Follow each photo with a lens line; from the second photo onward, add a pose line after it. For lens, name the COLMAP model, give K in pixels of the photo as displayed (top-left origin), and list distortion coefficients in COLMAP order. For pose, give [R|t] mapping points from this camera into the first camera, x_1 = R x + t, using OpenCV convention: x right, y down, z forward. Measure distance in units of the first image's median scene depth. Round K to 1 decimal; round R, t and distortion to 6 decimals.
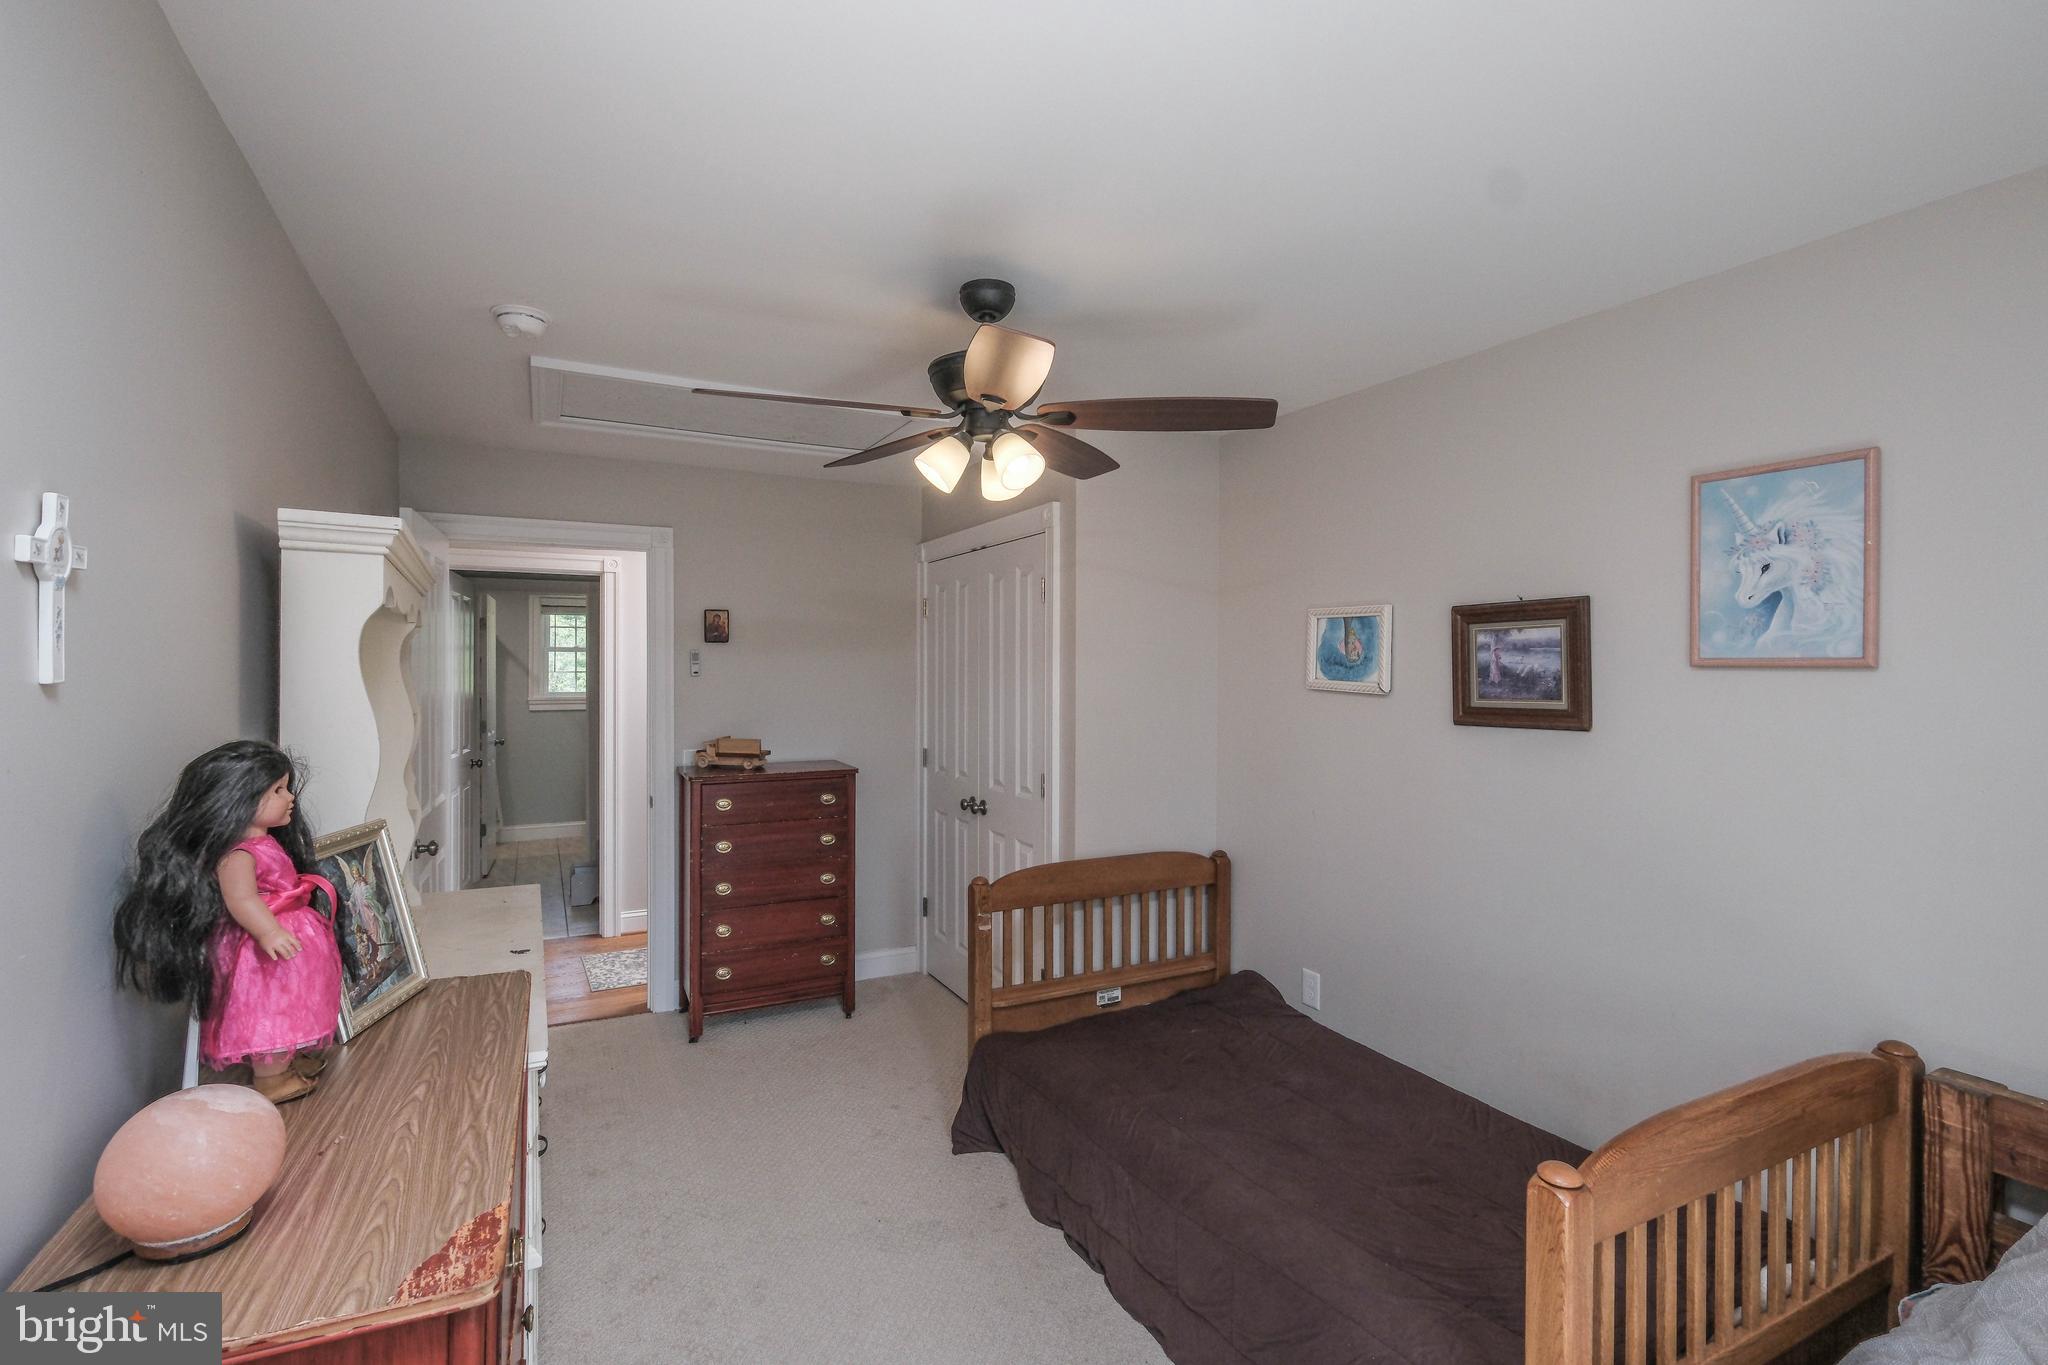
lens RADIAL K [[938.9, 0, 1022.4], [0, 938.9, 685.6], [0, 0, 1]] dist [-0.000976, -0.002050]
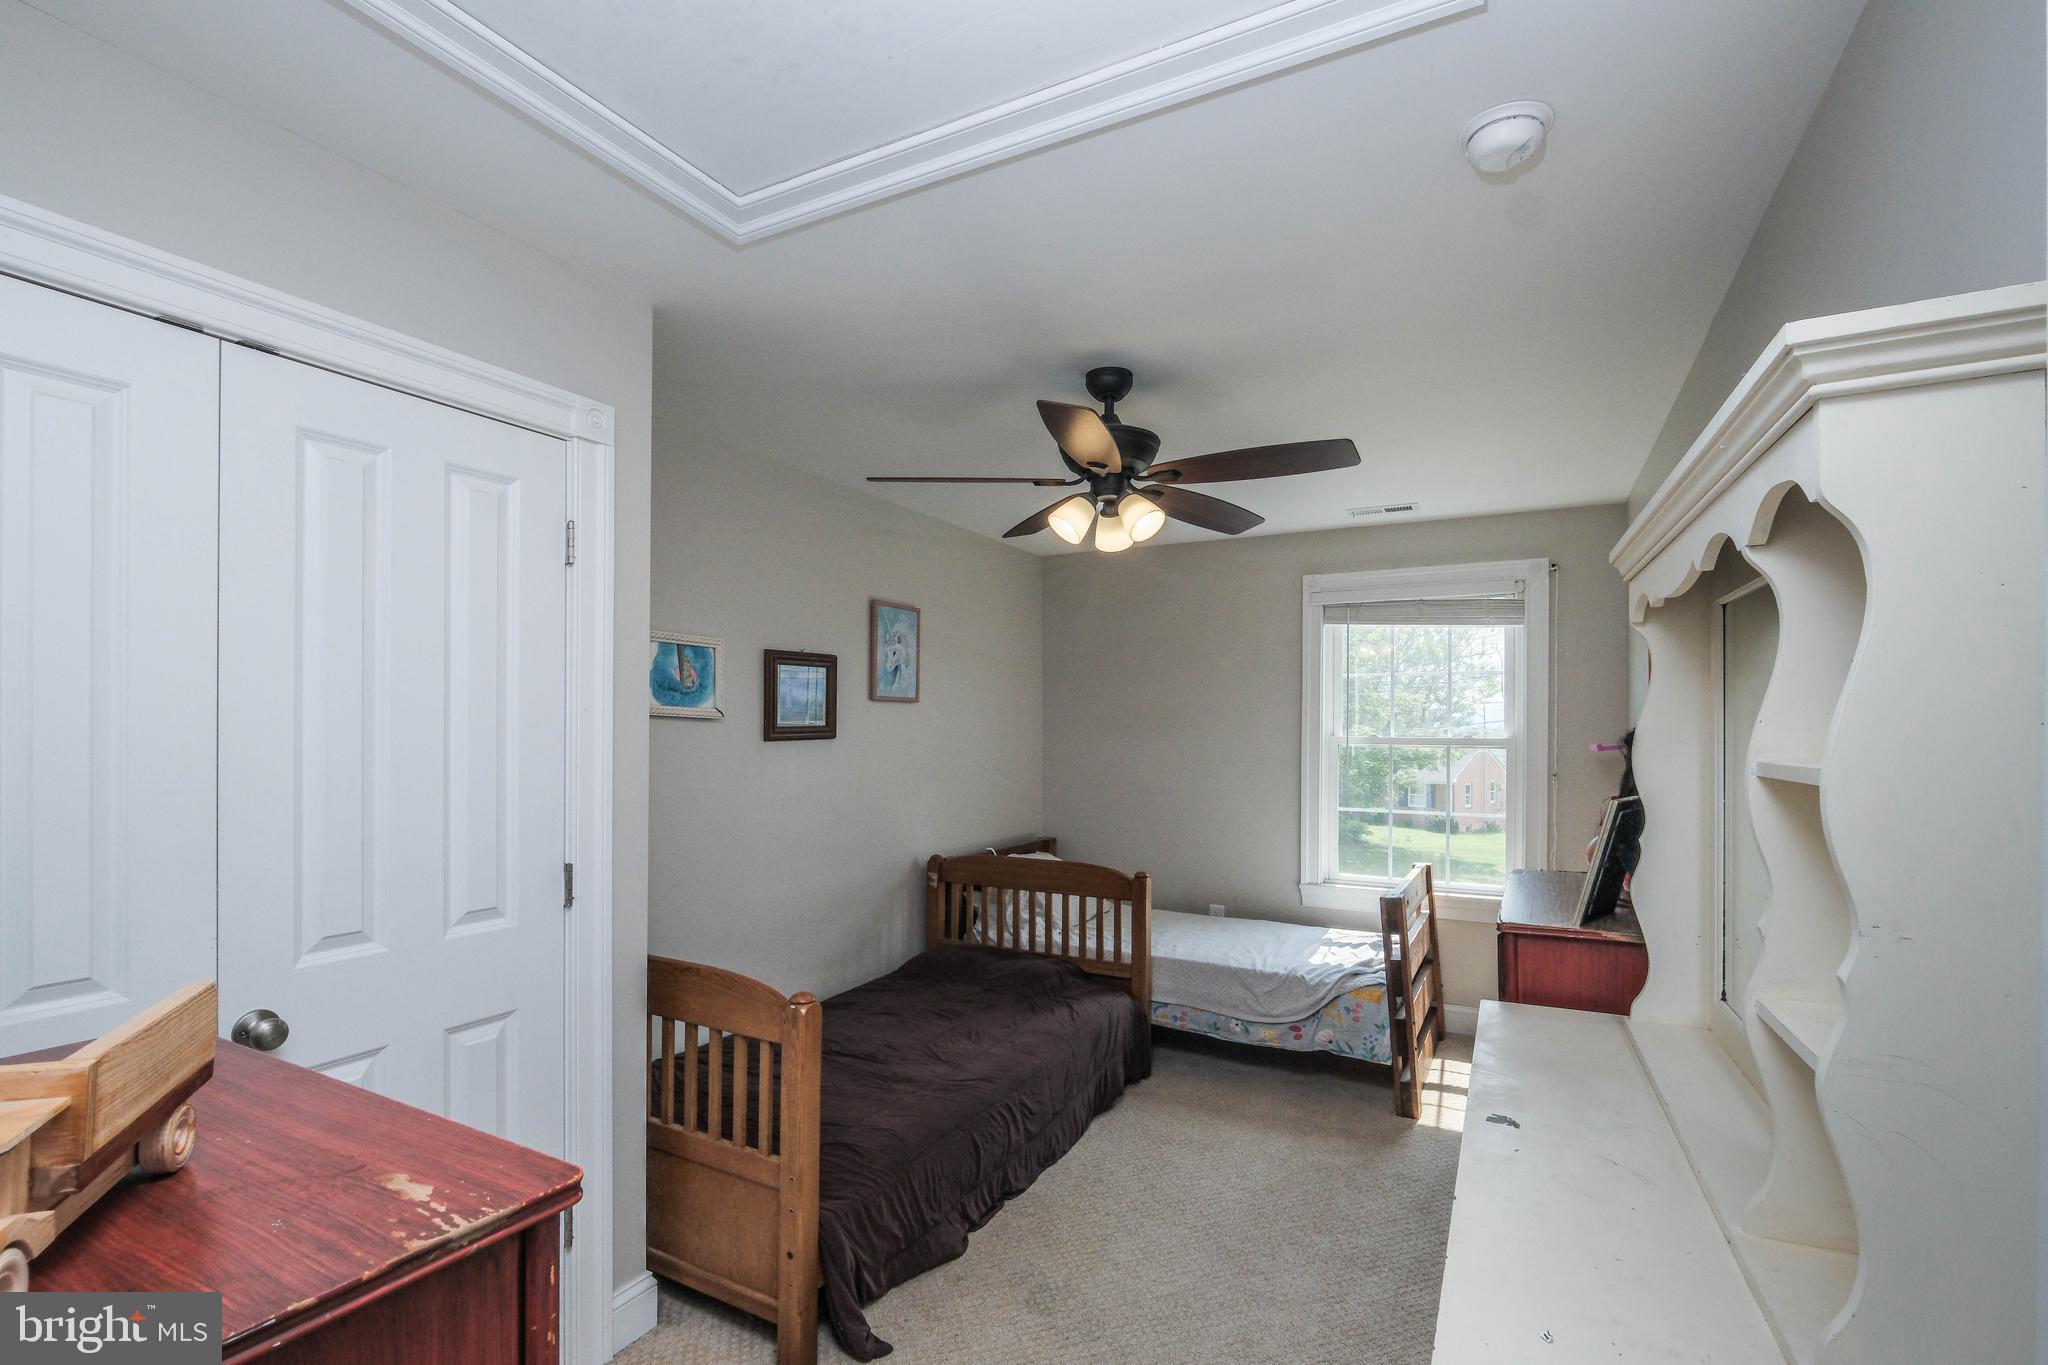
lens RADIAL K [[938.9, 0, 1020.7], [0, 938.9, 697.3], [0, 0, 1]] dist [-0.000976, -0.002050]
pose [[-0.559646, 0.010109, 0.828670, -0.891904], [0.001448, 0.999936, -0.011220, -0.003930], [-0.828730, -0.005079, -0.559625, 1.592388]]
